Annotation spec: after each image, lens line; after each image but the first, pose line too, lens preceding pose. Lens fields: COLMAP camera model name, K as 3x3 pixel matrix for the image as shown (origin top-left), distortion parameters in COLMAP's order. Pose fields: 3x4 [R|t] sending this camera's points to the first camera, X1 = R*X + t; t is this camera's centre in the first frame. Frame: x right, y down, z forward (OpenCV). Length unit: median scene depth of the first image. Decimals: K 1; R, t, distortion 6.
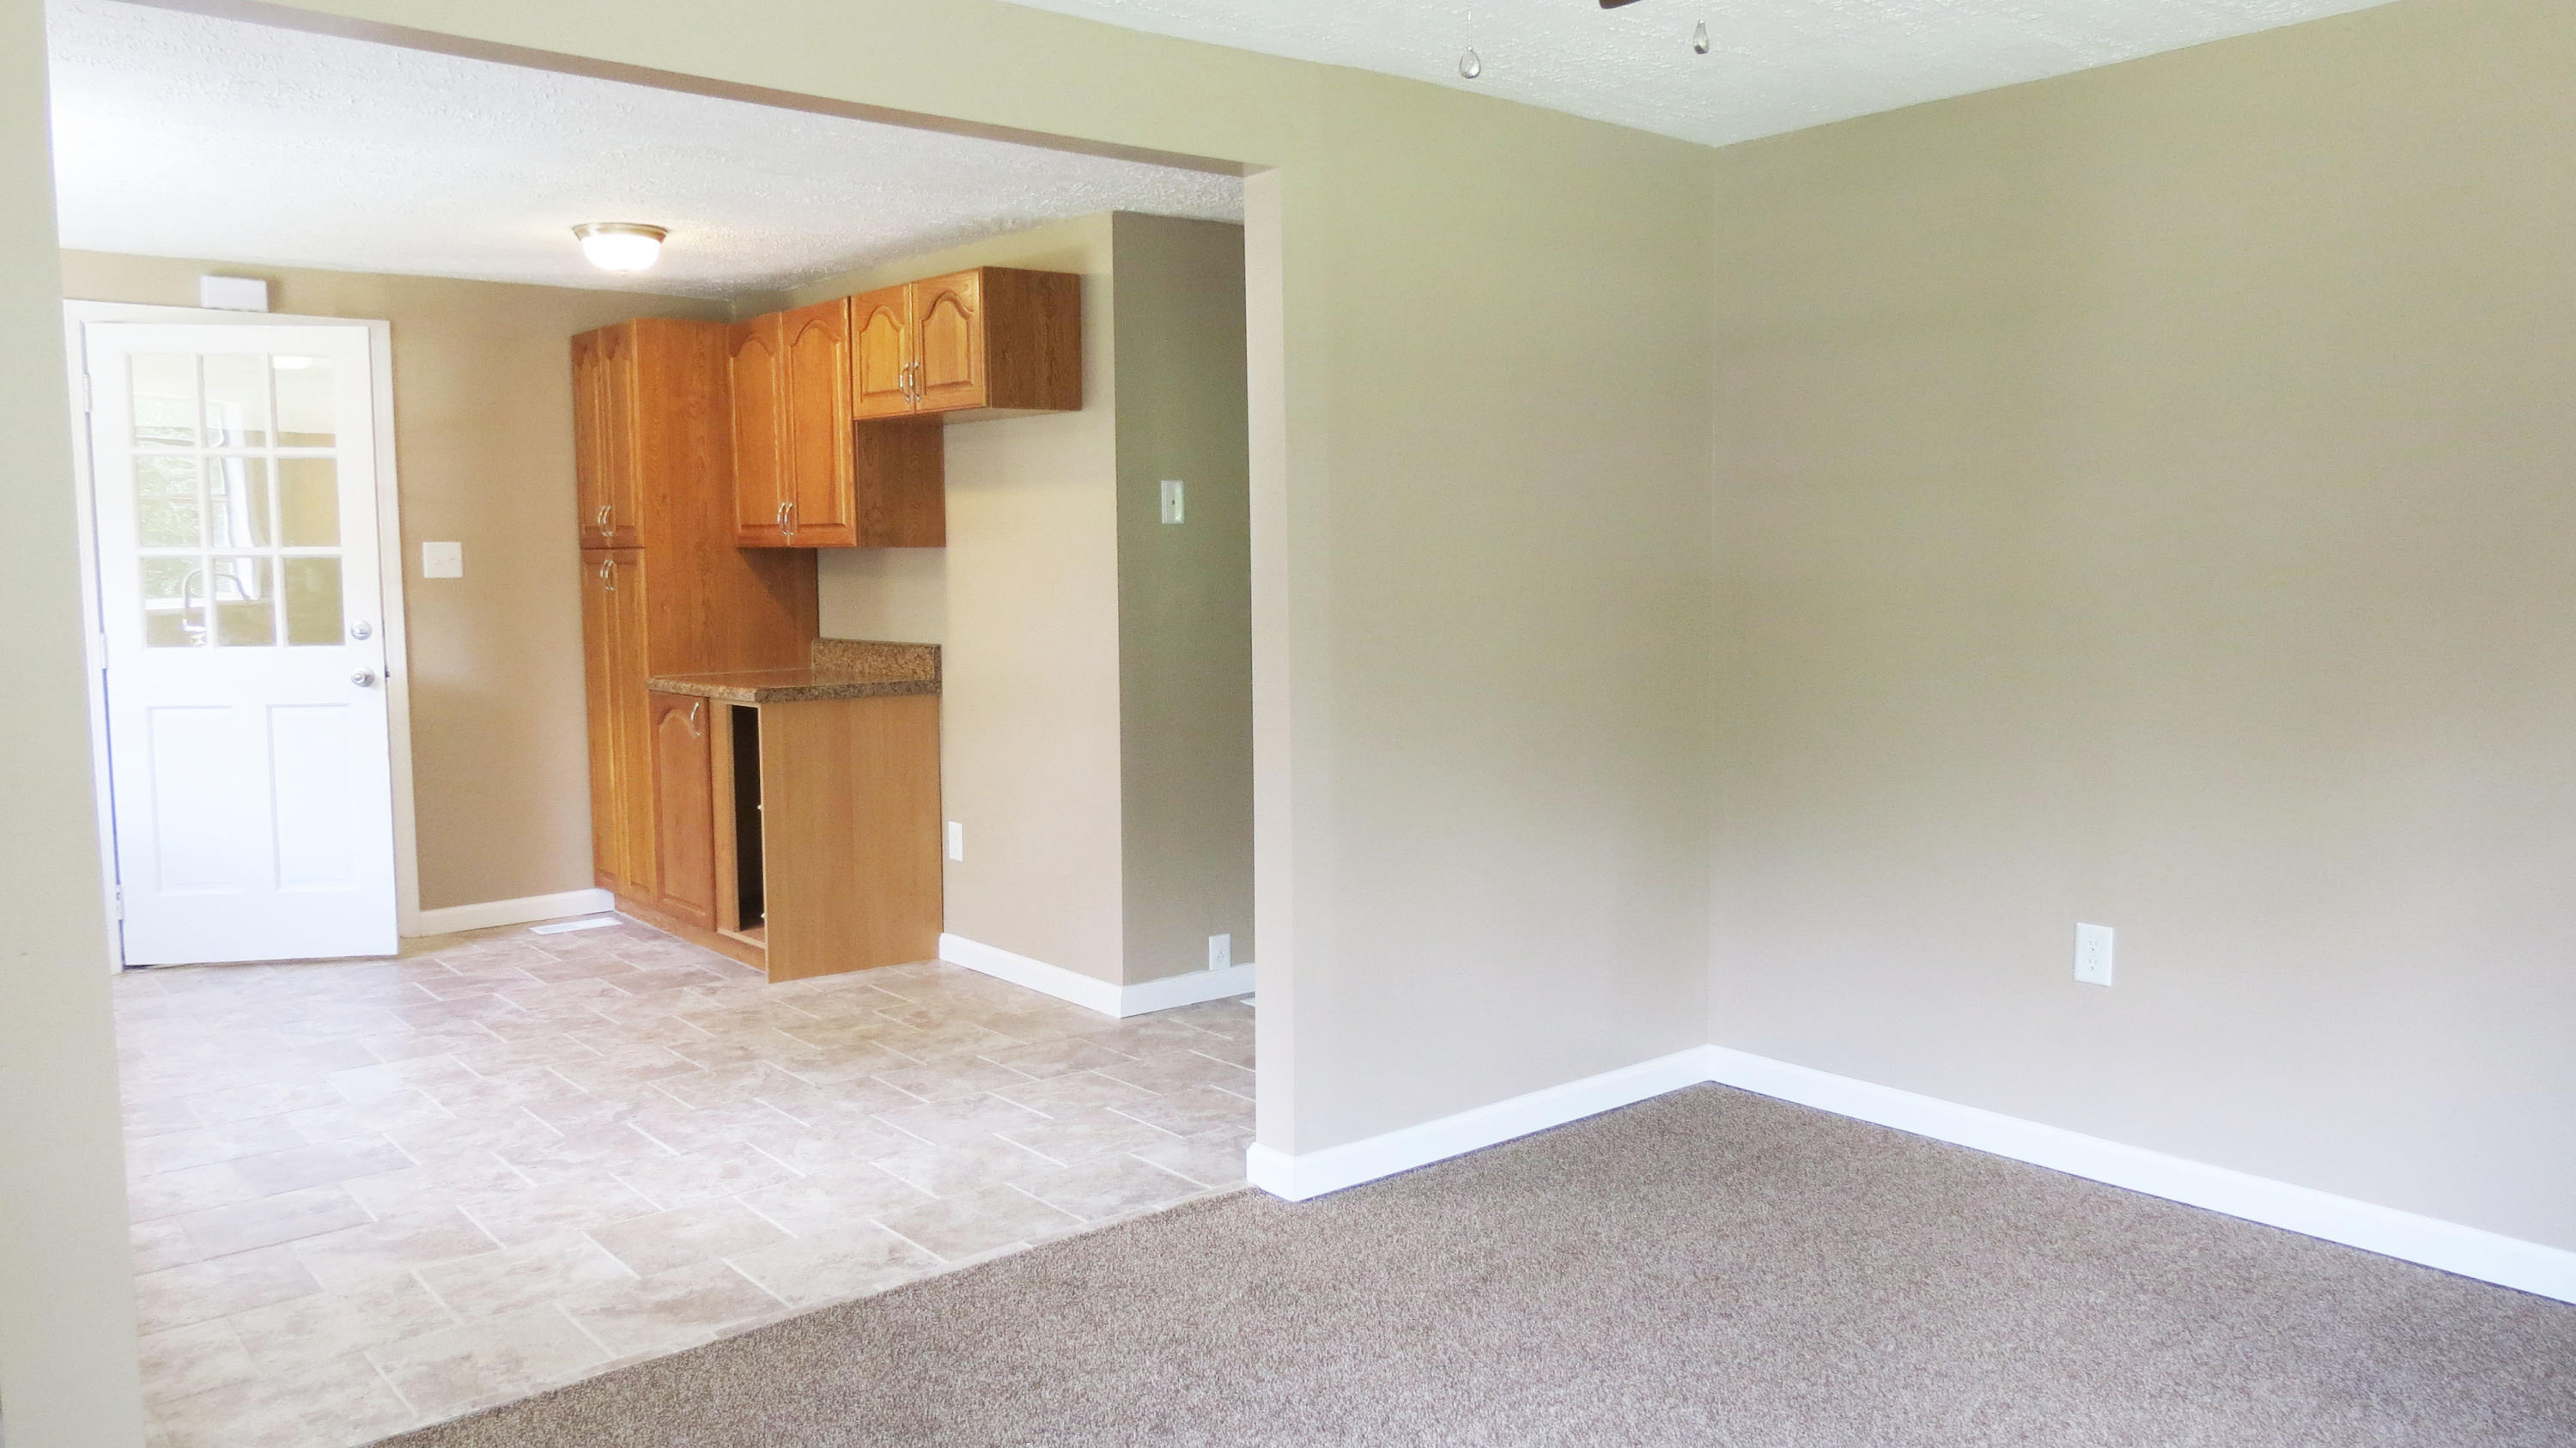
lens RADIAL K [[1832.6, 0, 1294.0], [0, 1832.6, 723.9], [0, 0, 1]] dist [-0.028454, 0.002977]
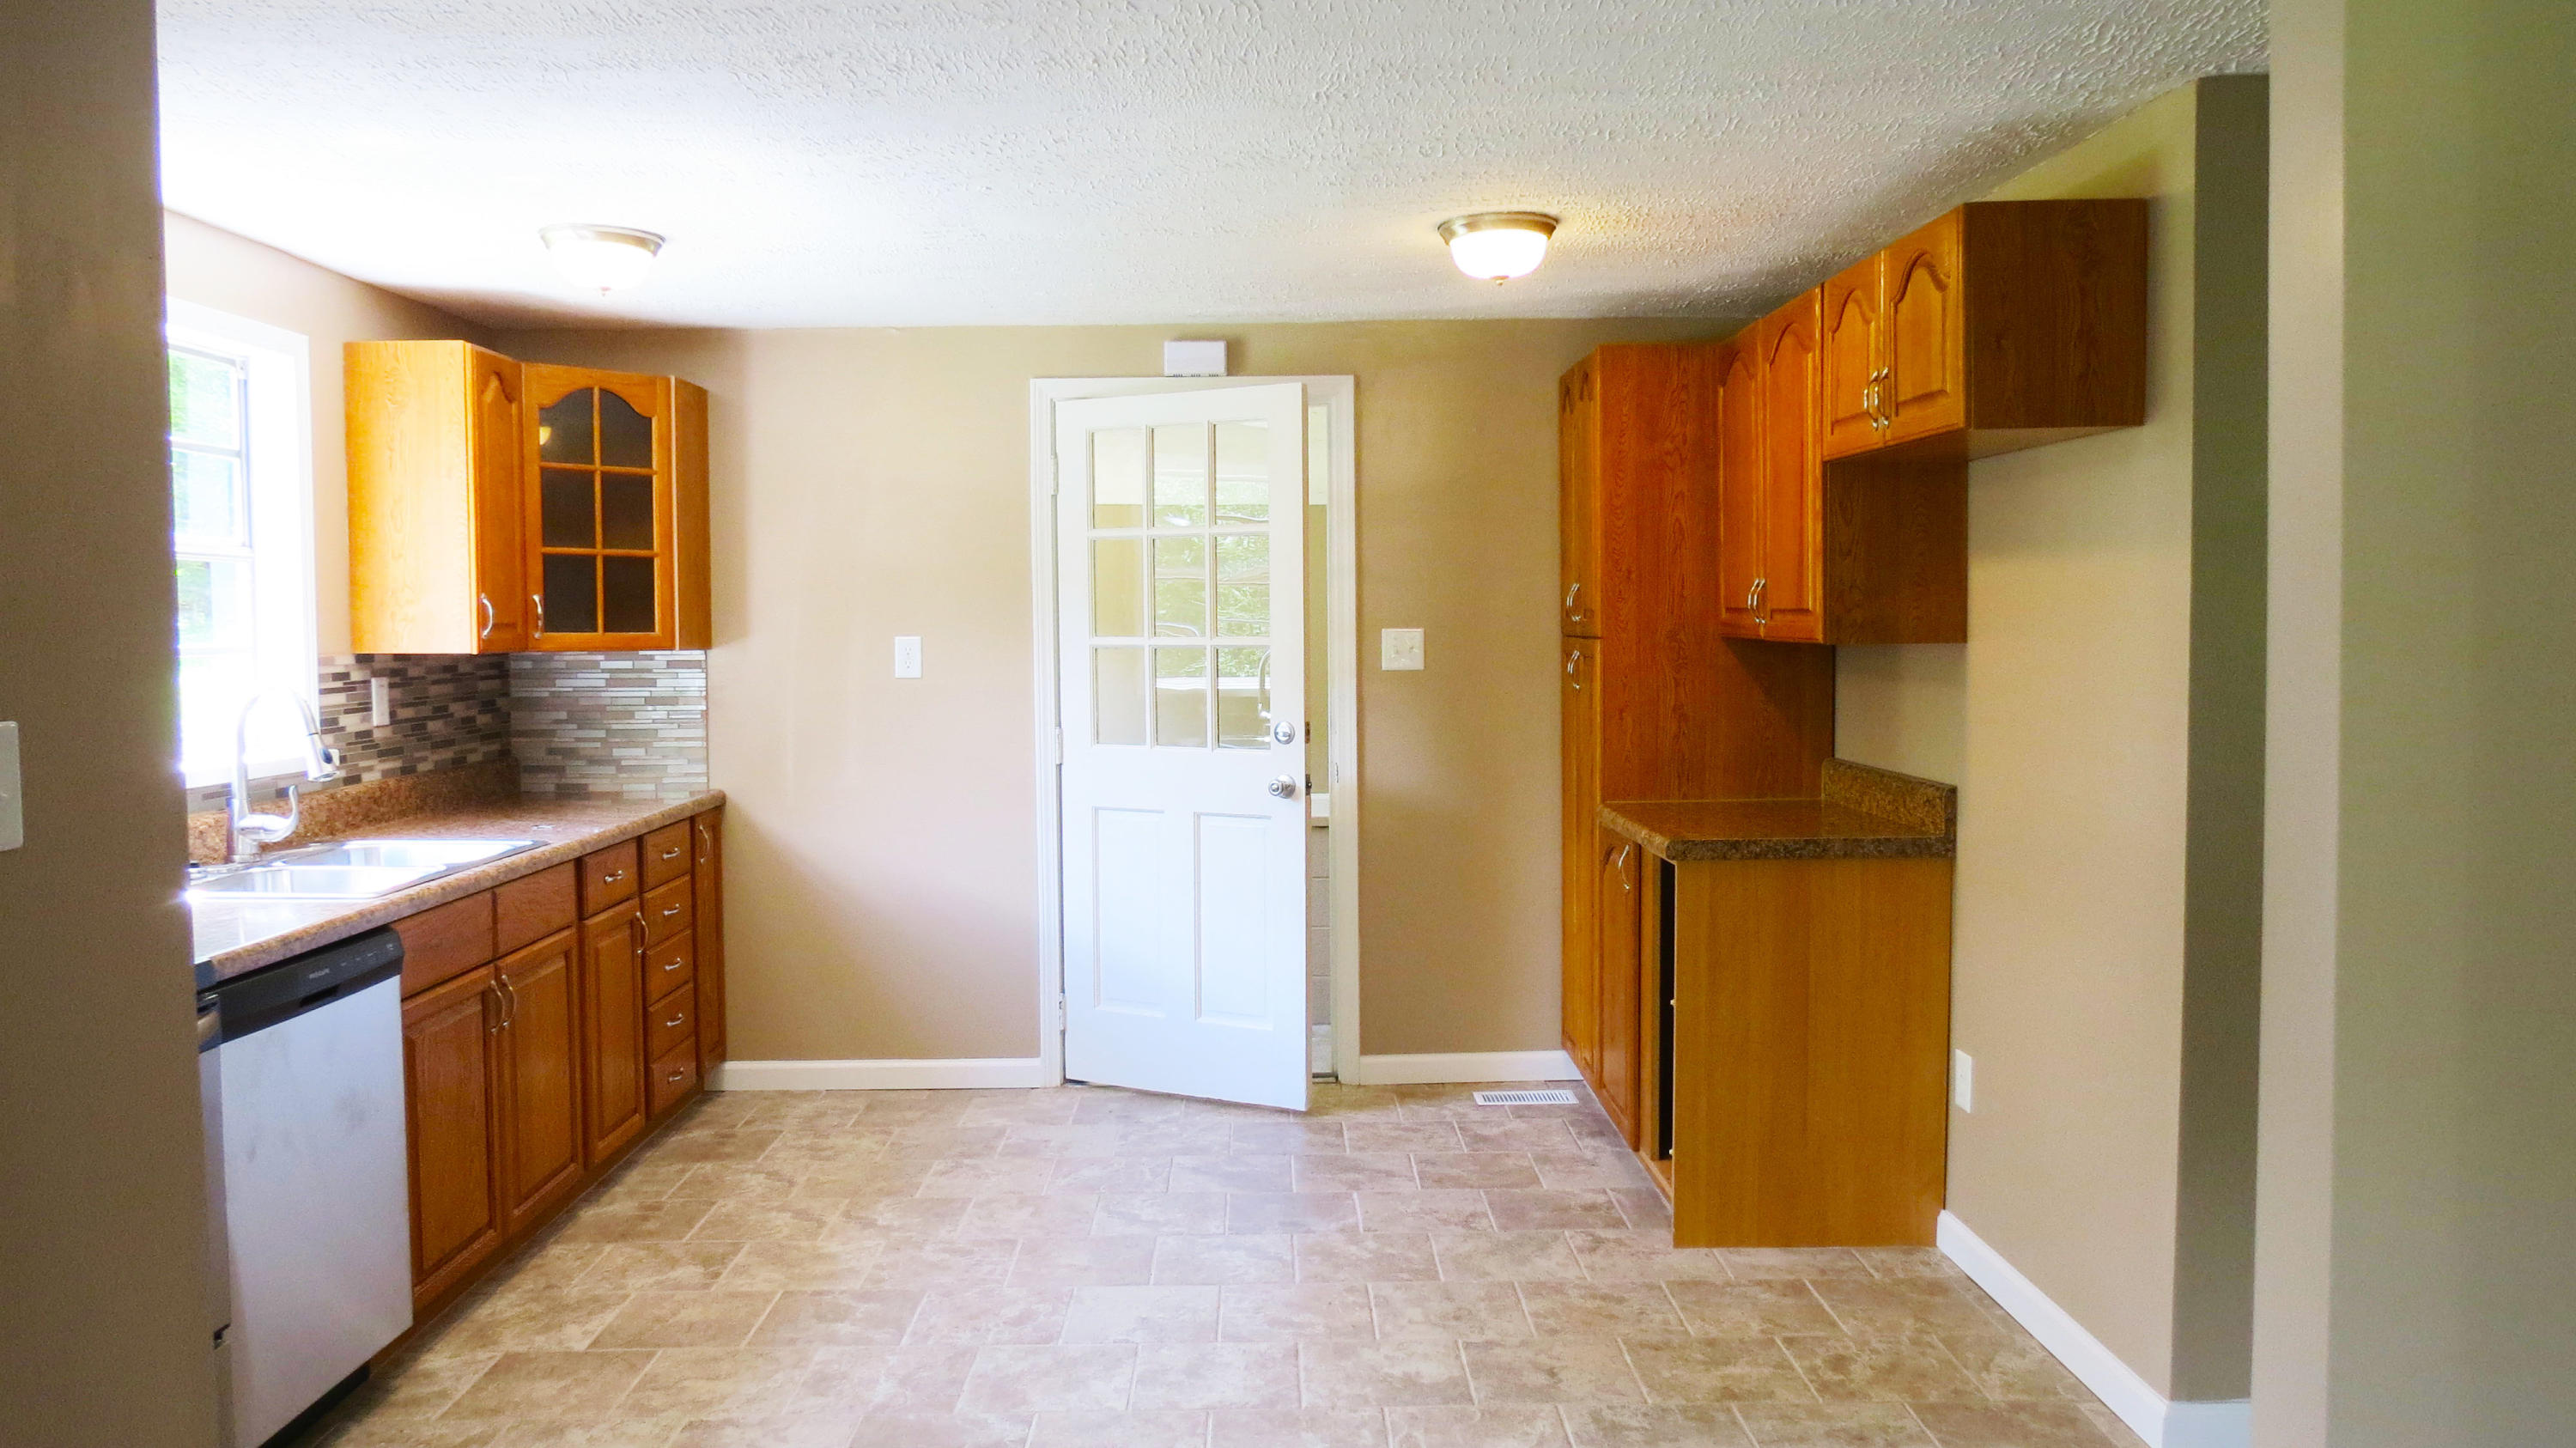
lens RADIAL K [[1832.6, 0, 1294.0], [0, 1832.6, 723.9], [0, 0, 1]] dist [-0.028454, 0.002977]
pose [[0.773518, 0.035103, -0.632801, 0.044411], [-0.055220, 0.998401, -0.012116, -0.045934], [0.631364, 0.044315, 0.774220, 0.332435]]
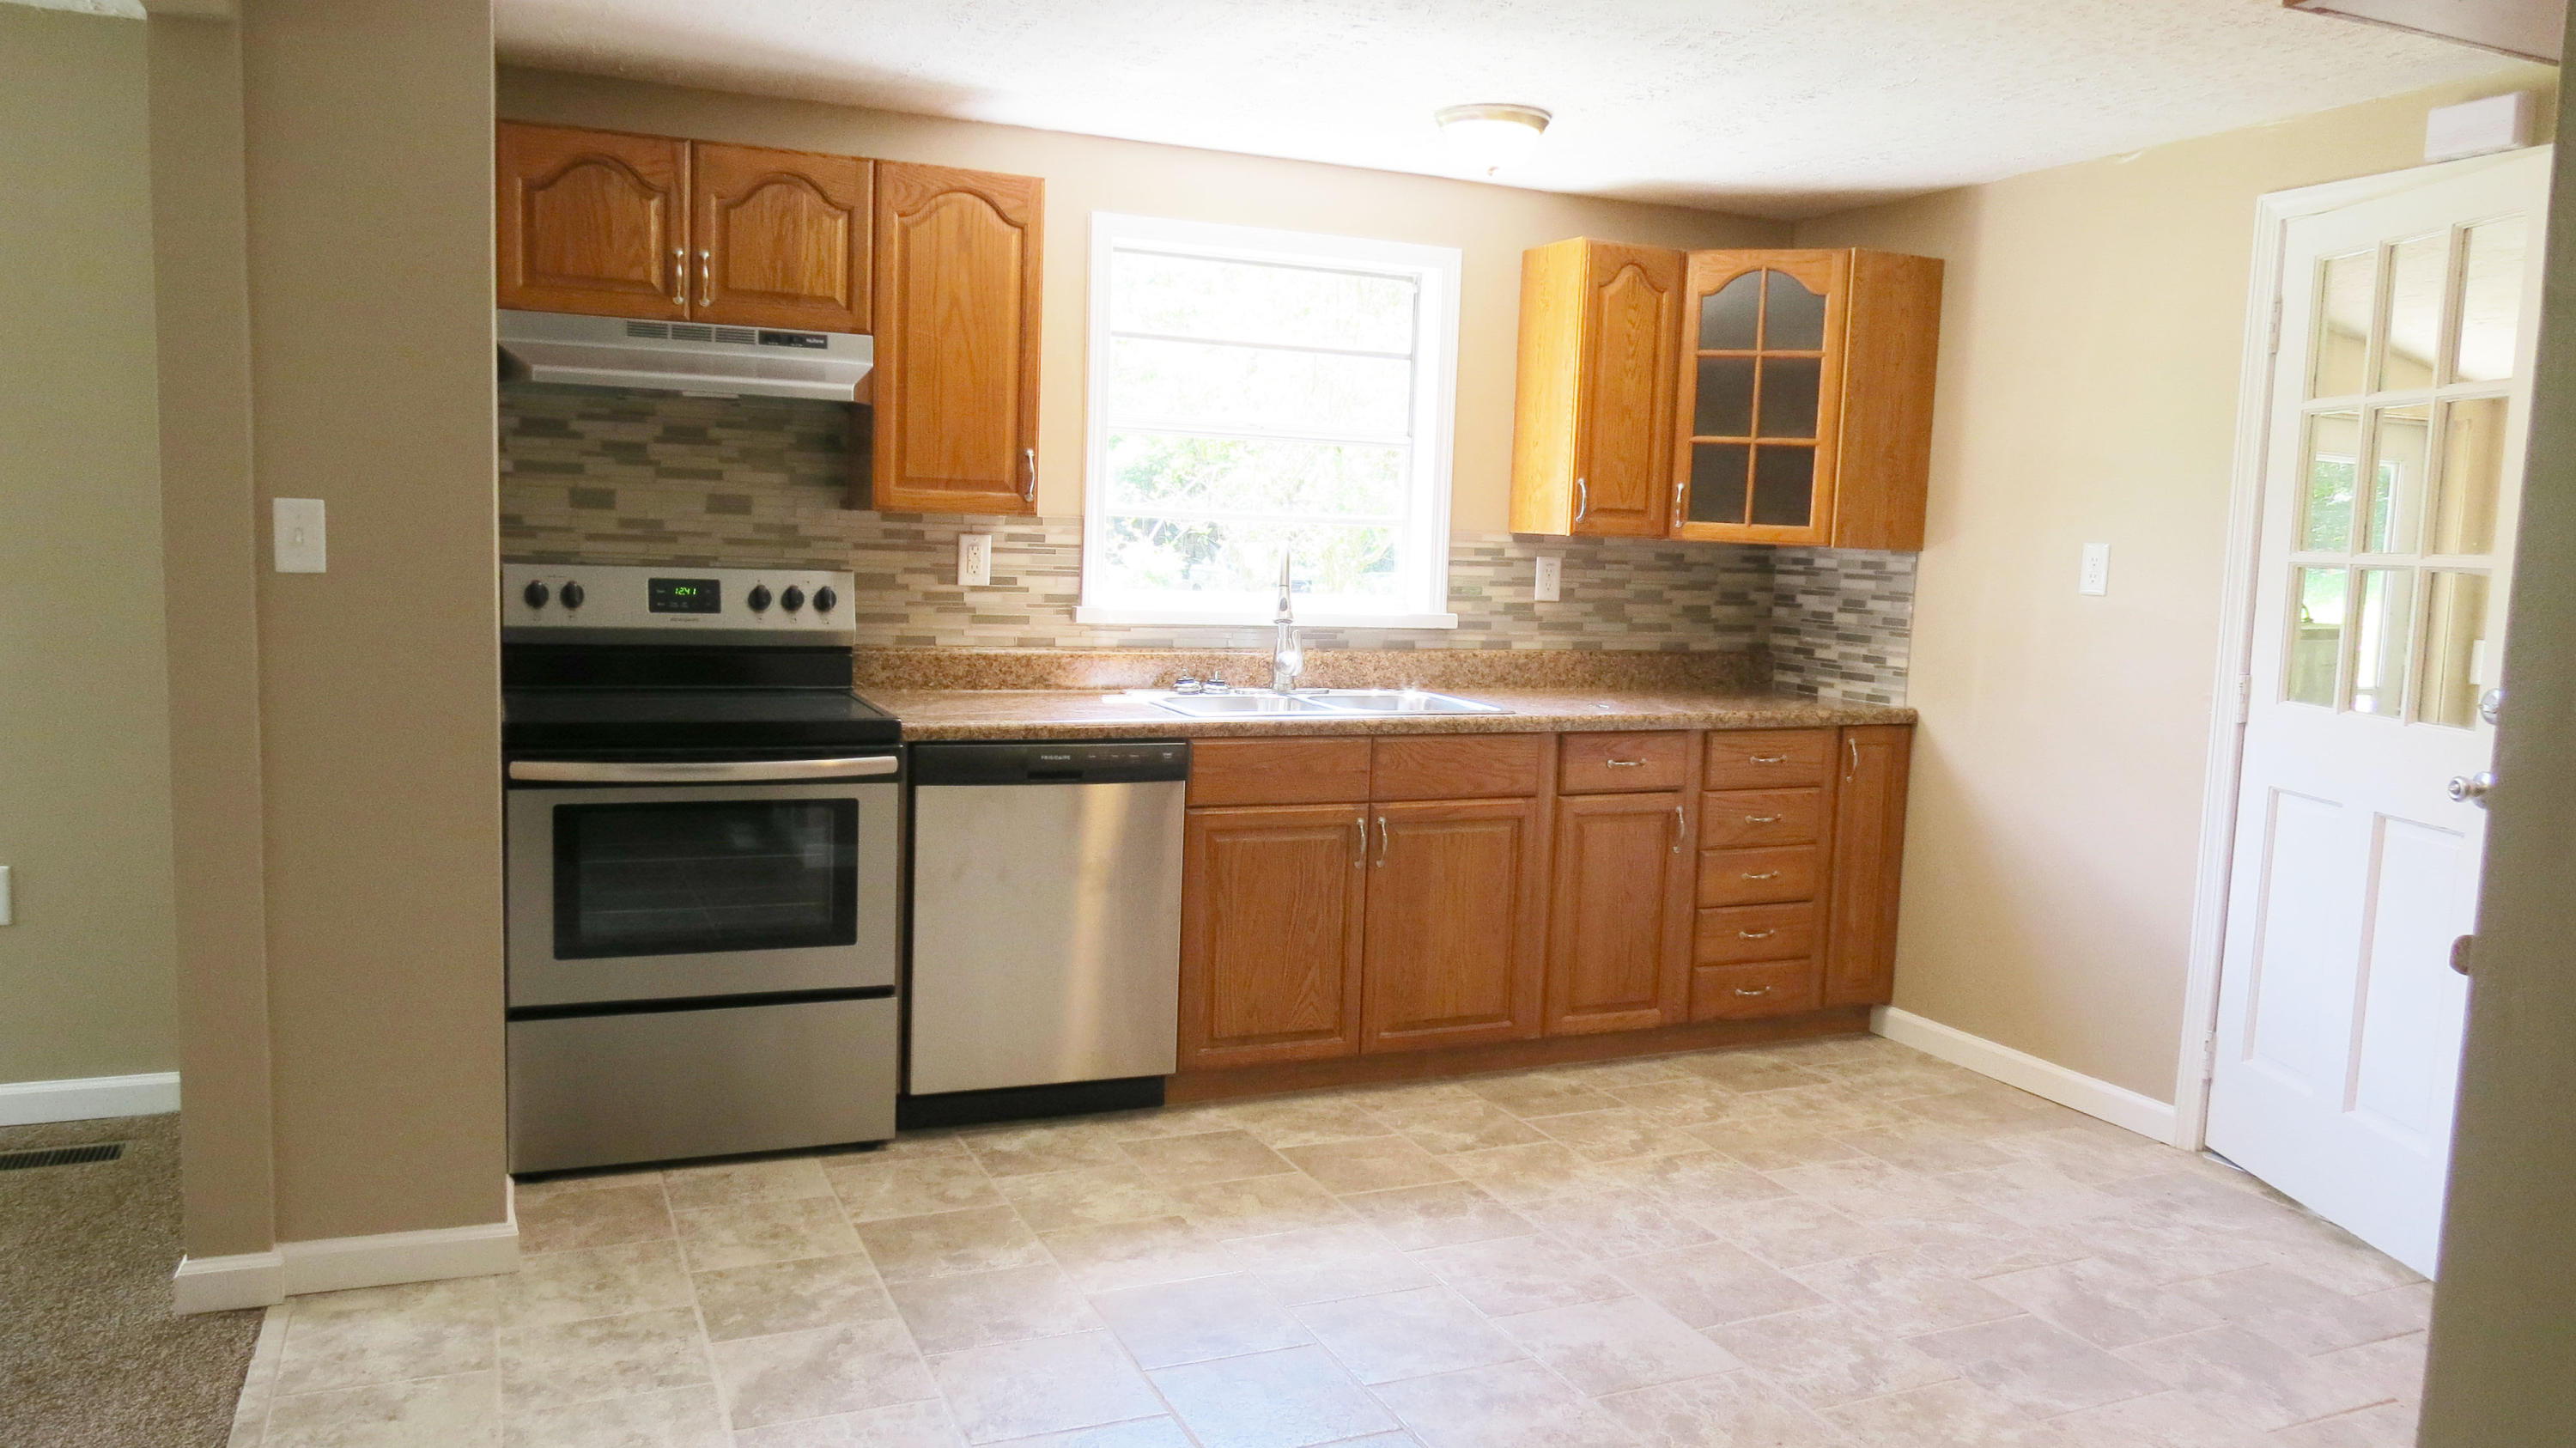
lens RADIAL K [[1847.0, 0, 1288.0], [0, 1847.0, 724.0], [0, 0, 1]] dist [-0.020769, 0.001519]
pose [[-0.287810, 0.094235, -0.953040, 0.119384], [-0.121026, 0.983590, 0.133805, -0.078657], [0.950009, 0.153853, -0.271682, 0.834584]]
